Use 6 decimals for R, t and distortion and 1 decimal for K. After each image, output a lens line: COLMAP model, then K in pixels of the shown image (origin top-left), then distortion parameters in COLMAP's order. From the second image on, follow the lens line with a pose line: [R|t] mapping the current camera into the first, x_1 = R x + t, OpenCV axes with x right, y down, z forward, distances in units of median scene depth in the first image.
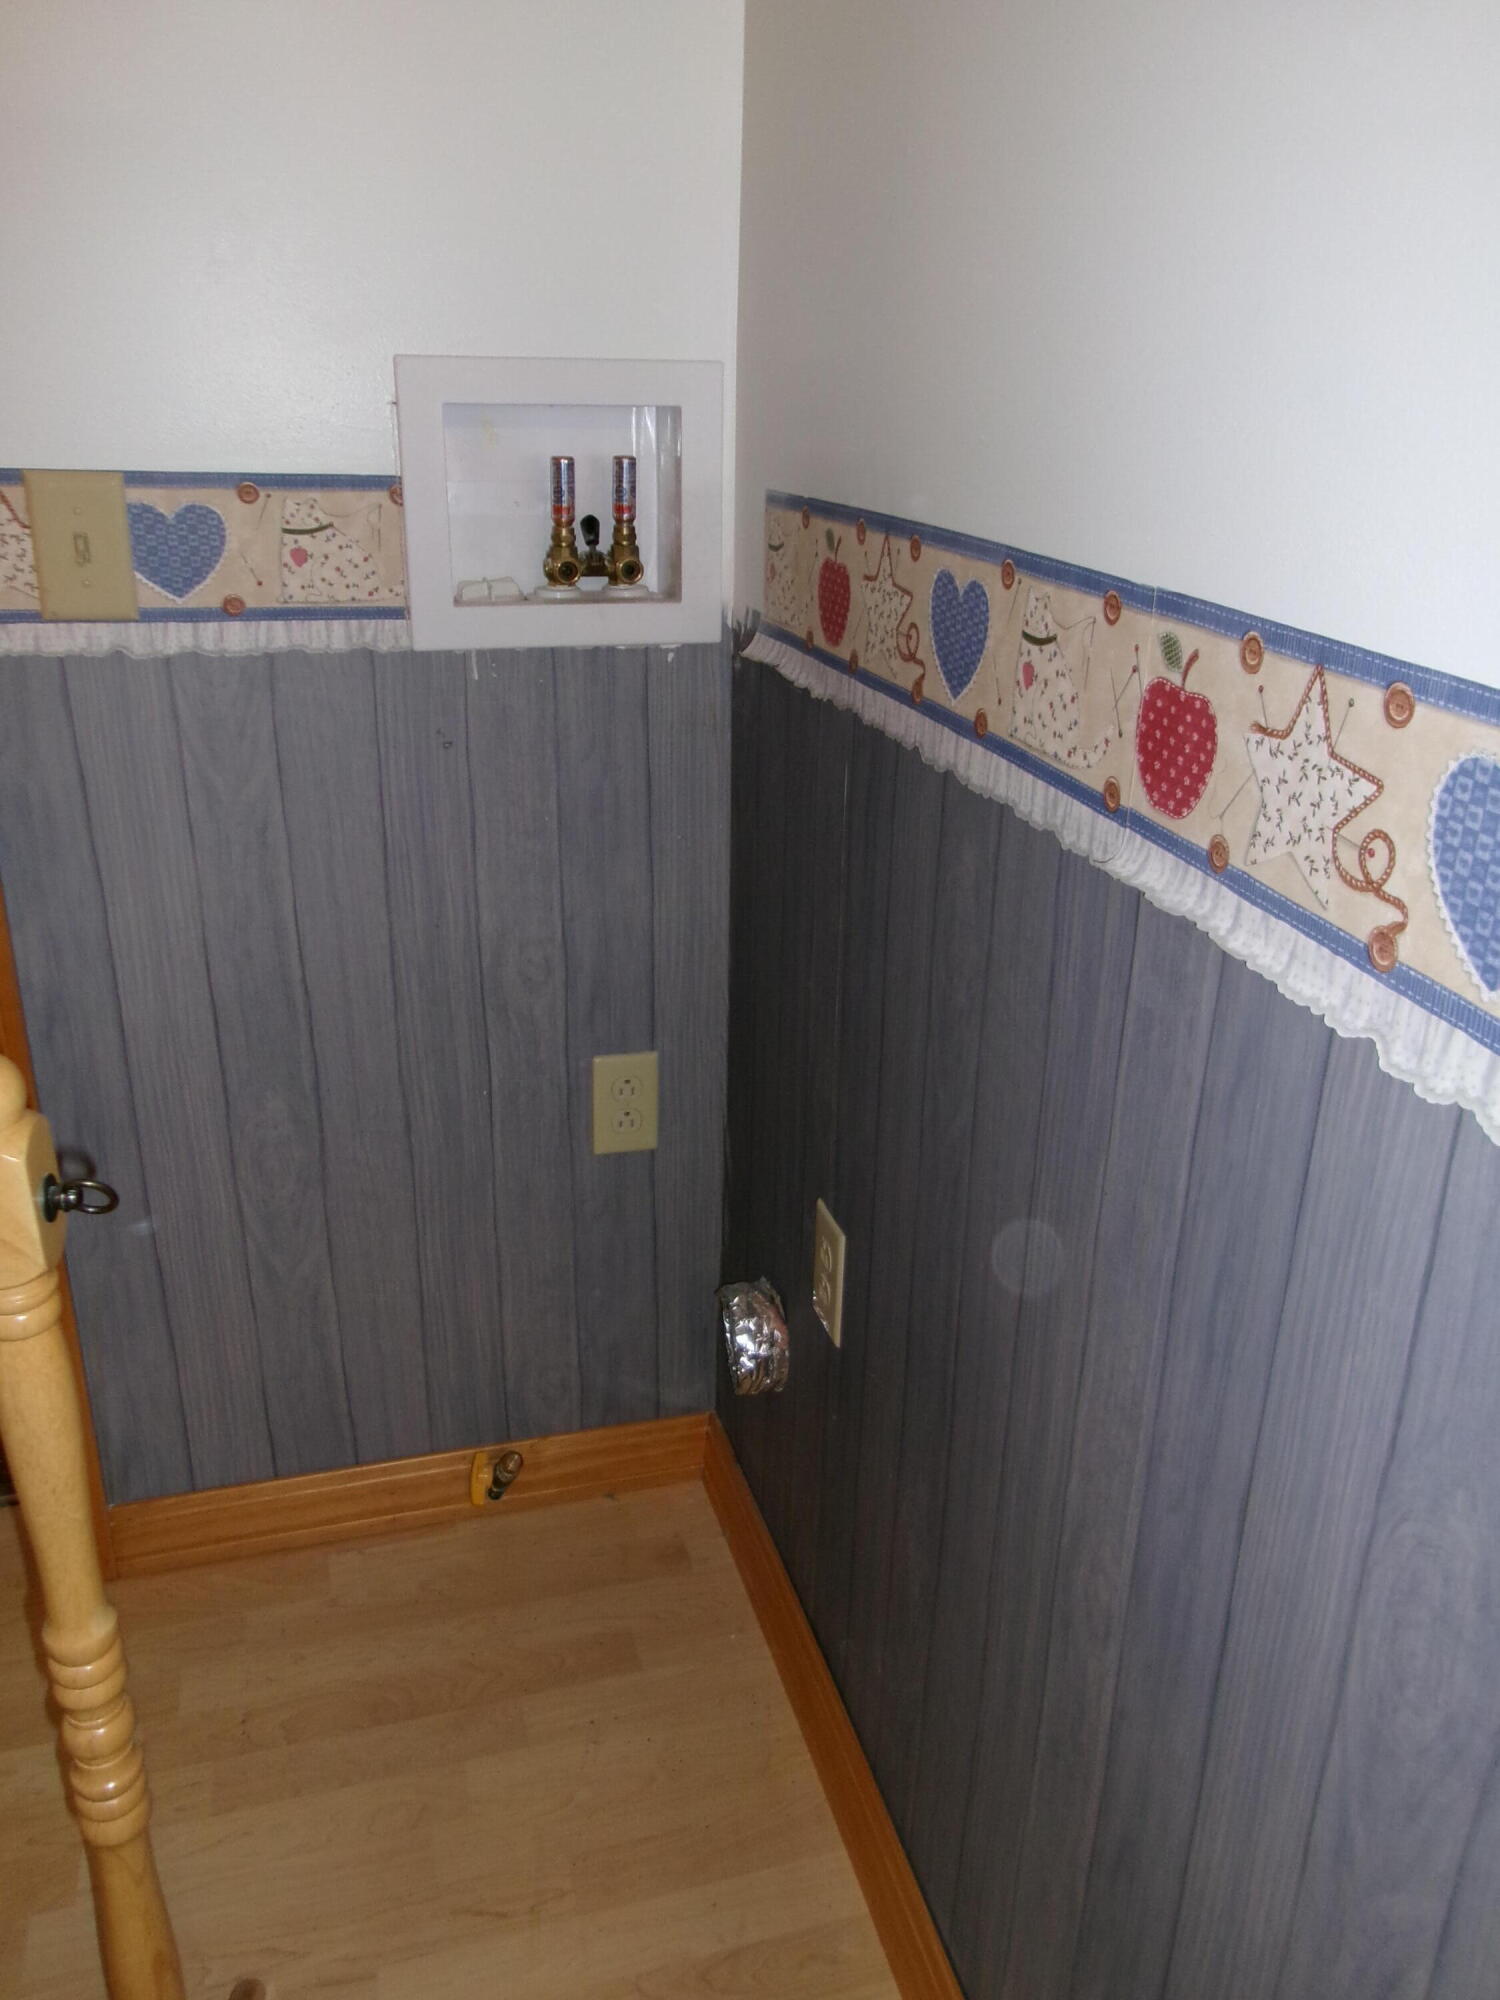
lens RADIAL K [[1563.3, 0, 750.0], [0, 1563.3, 1000.0], [0, 0, 1]] dist [-0.032977, 0.082308]
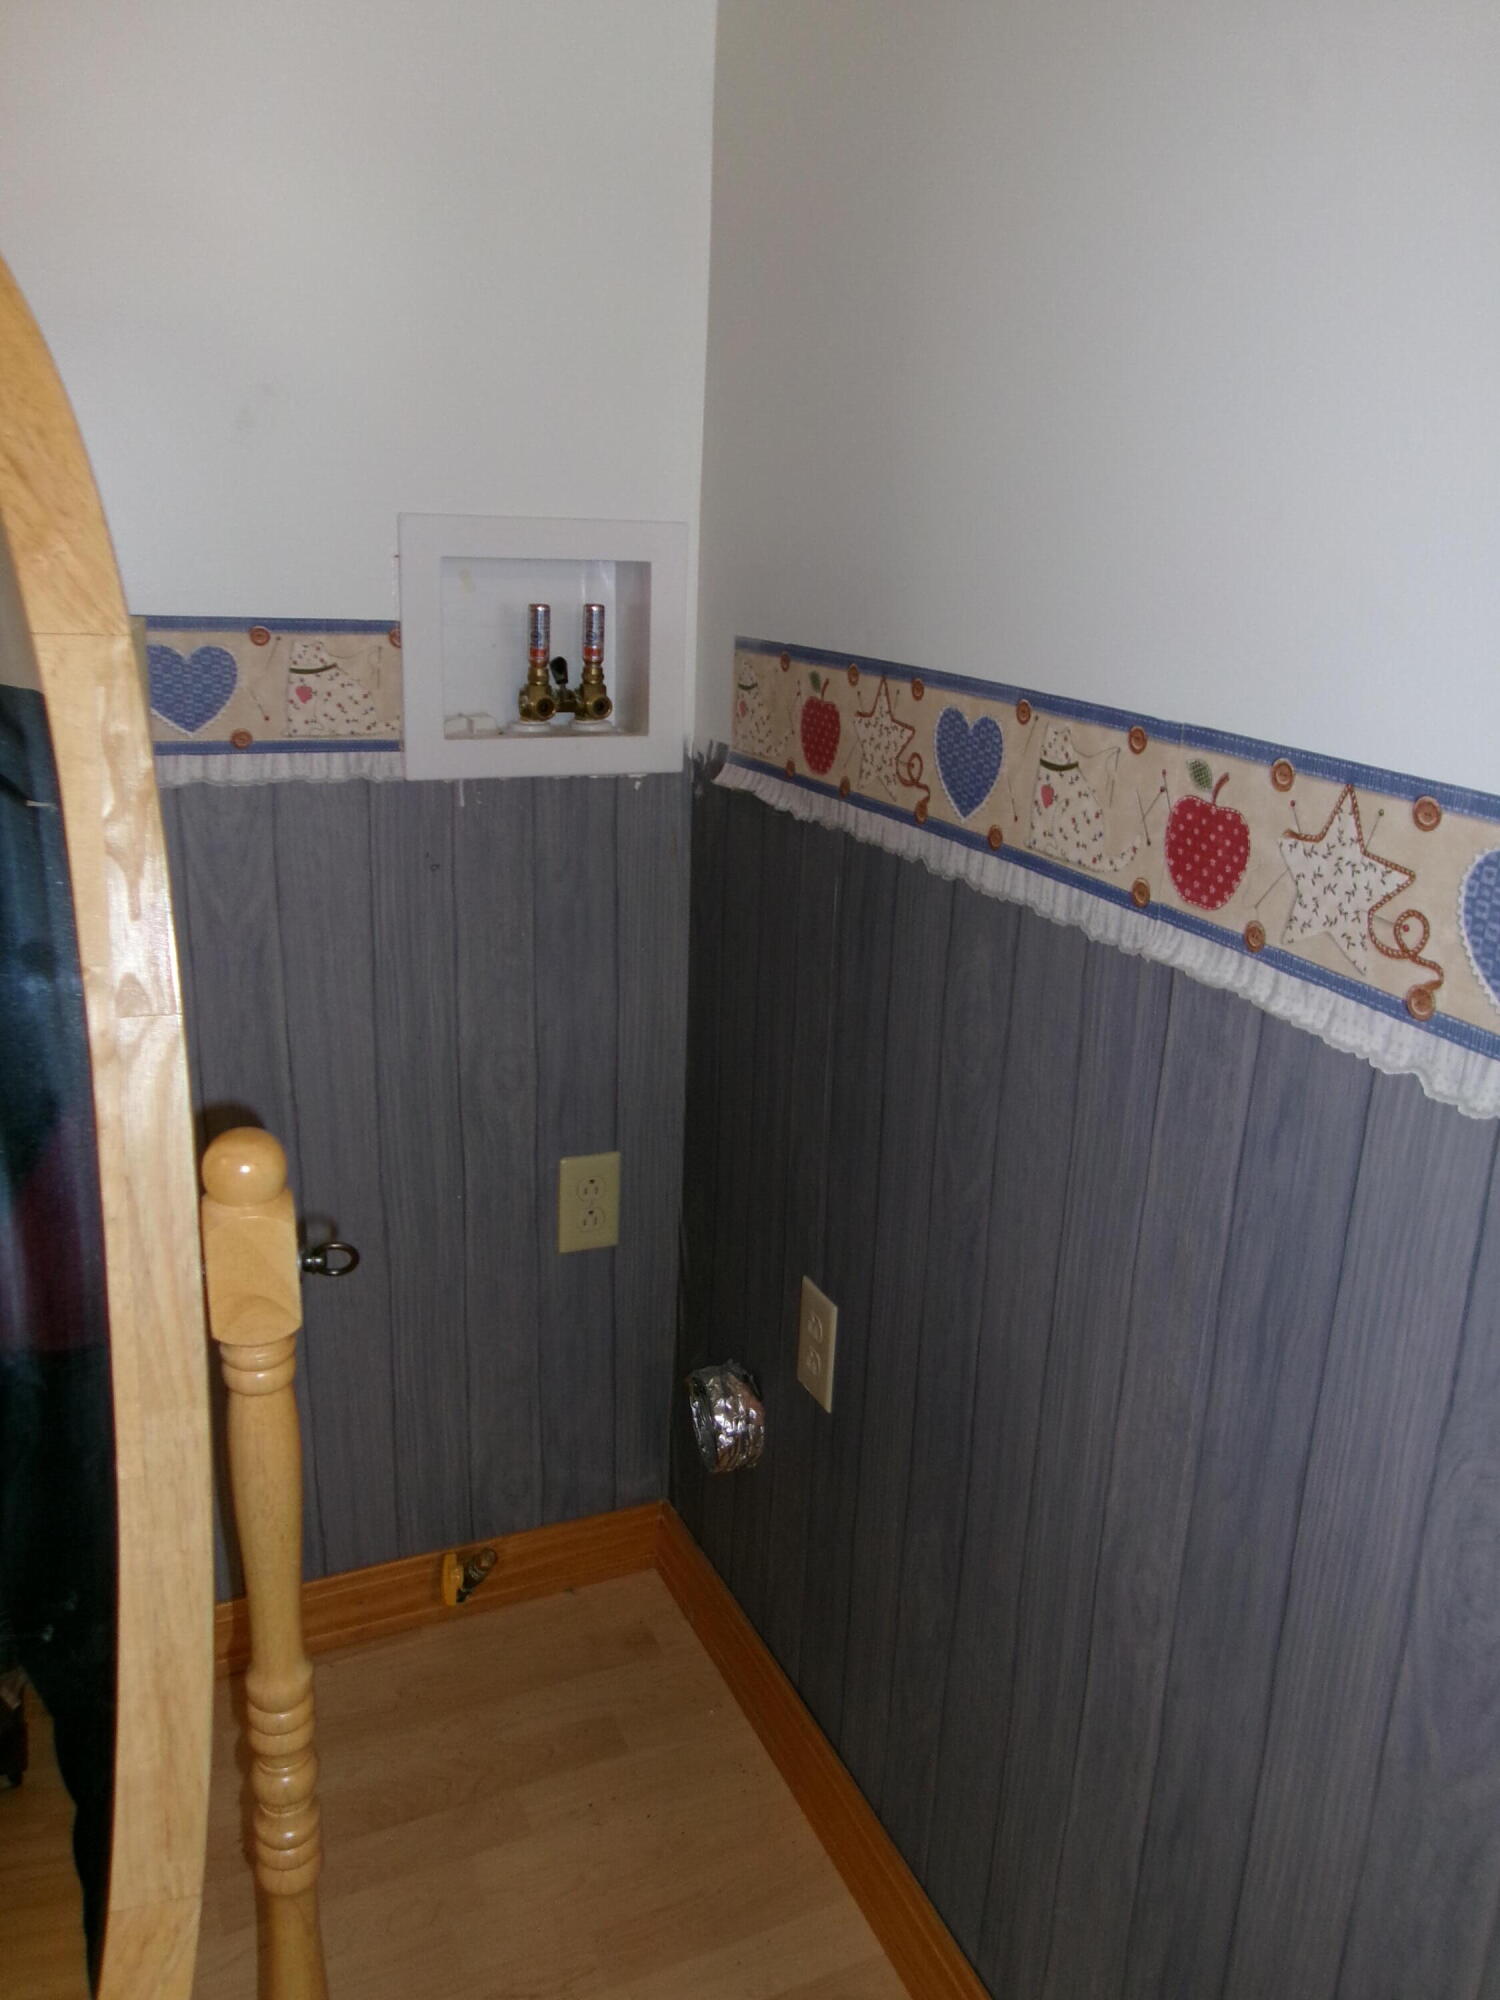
lens RADIAL K [[1563.3, 0, 750.0], [0, 1563.3, 1000.0], [0, 0, 1]] dist [-0.032977, 0.082308]
pose [[0.989368, -0.025178, 0.143239, -0.157029], [0.036768, 0.996208, -0.078851, 0.022354], [-0.140711, 0.083279, 0.986542, -0.089193]]
